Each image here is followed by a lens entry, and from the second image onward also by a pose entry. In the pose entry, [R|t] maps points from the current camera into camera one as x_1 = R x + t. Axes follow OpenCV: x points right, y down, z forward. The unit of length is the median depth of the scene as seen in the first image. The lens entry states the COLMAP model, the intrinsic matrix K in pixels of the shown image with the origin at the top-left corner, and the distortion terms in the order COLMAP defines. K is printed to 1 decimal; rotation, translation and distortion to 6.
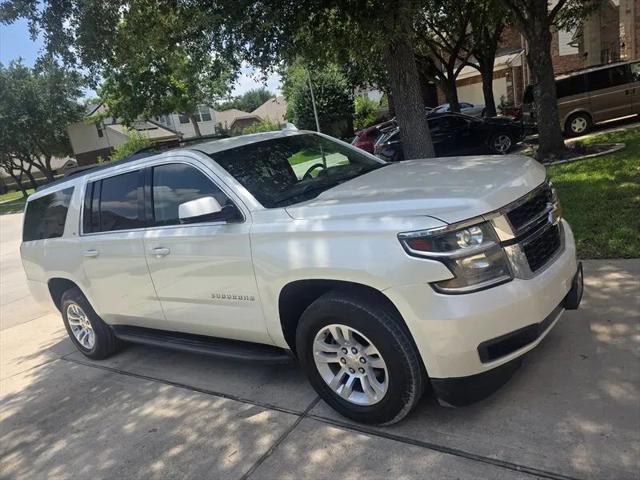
lens RADIAL K [[432.2, 0, 322.3], [0, 432.2, 235.8], [0, 0, 1]] dist [0.061920, -0.057597]
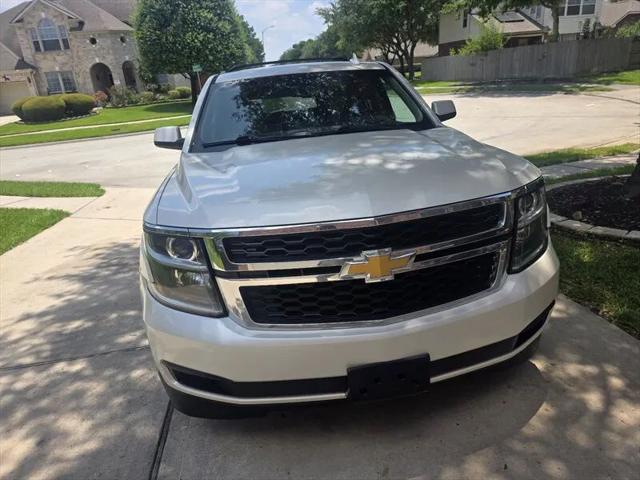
lens RADIAL K [[432.2, 0, 327.0], [0, 432.2, 241.2], [0, 0, 1]] dist [0.061920, -0.057597]
pose [[0.697461, 0.371607, -0.612745, 0.538073], [-0.219681, 0.924749, 0.310772, -0.170083], [0.682121, -0.082143, 0.726611, 0.301816]]
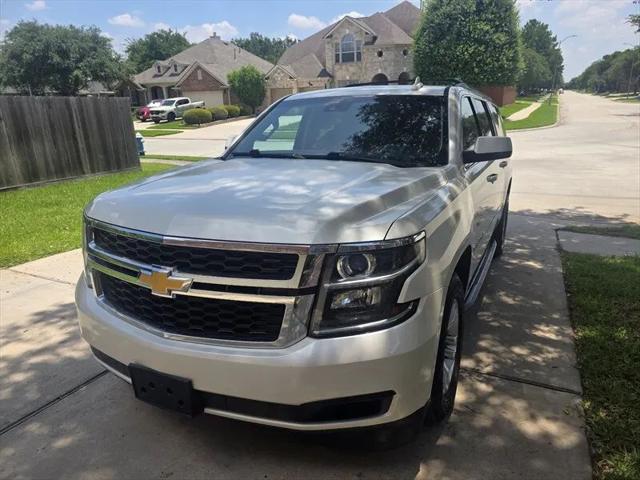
lens RADIAL K [[432.2, 0, 328.4], [0, 432.2, 244.4], [0, 0, 1]] dist [0.061920, -0.057597]
pose [[0.162139, 0.473123, -0.865948, 0.719357], [-0.240251, 0.870080, 0.430396, -0.293420], [0.957074, 0.138261, 0.254742, 0.668769]]
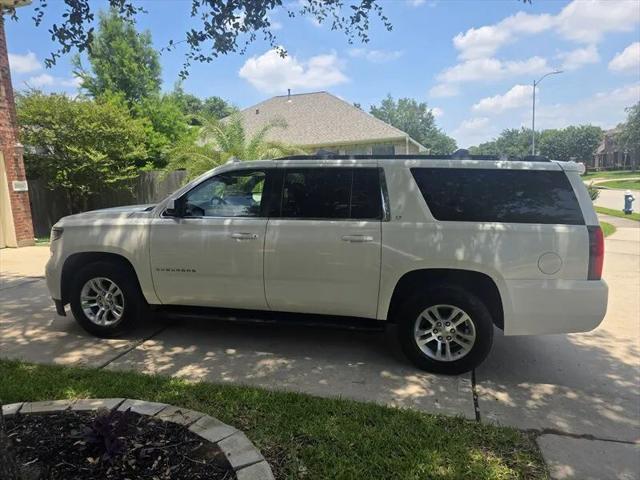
lens RADIAL K [[432.2, 0, 314.6], [0, 432.2, 240.9], [0, 0, 1]] dist [0.061920, -0.057597]
pose [[-0.900906, 0.274424, -0.336244, 0.163366], [0.117725, 0.900198, 0.419267, -0.504363], [0.417743, 0.338135, -0.843300, 2.075554]]
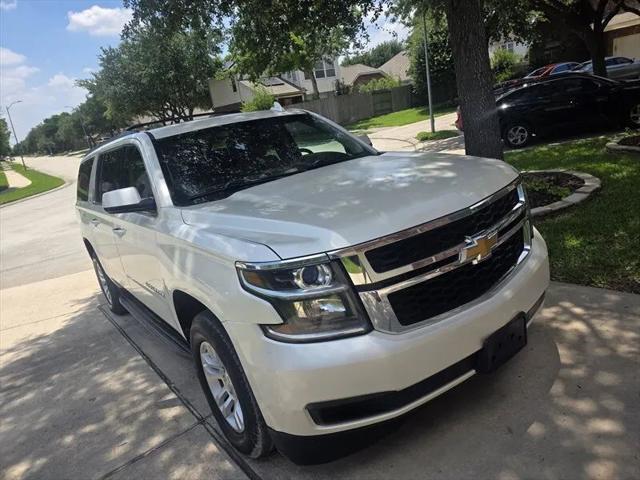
lens RADIAL K [[432.2, 0, 326.2], [0, 432.2, 234.0], [0, 0, 1]] dist [0.061920, -0.057597]
pose [[0.957041, 0.105693, -0.270004, 0.297855], [-0.080006, 0.991306, 0.104460, -0.084832], [0.278697, -0.078370, 0.957176, 0.119122]]
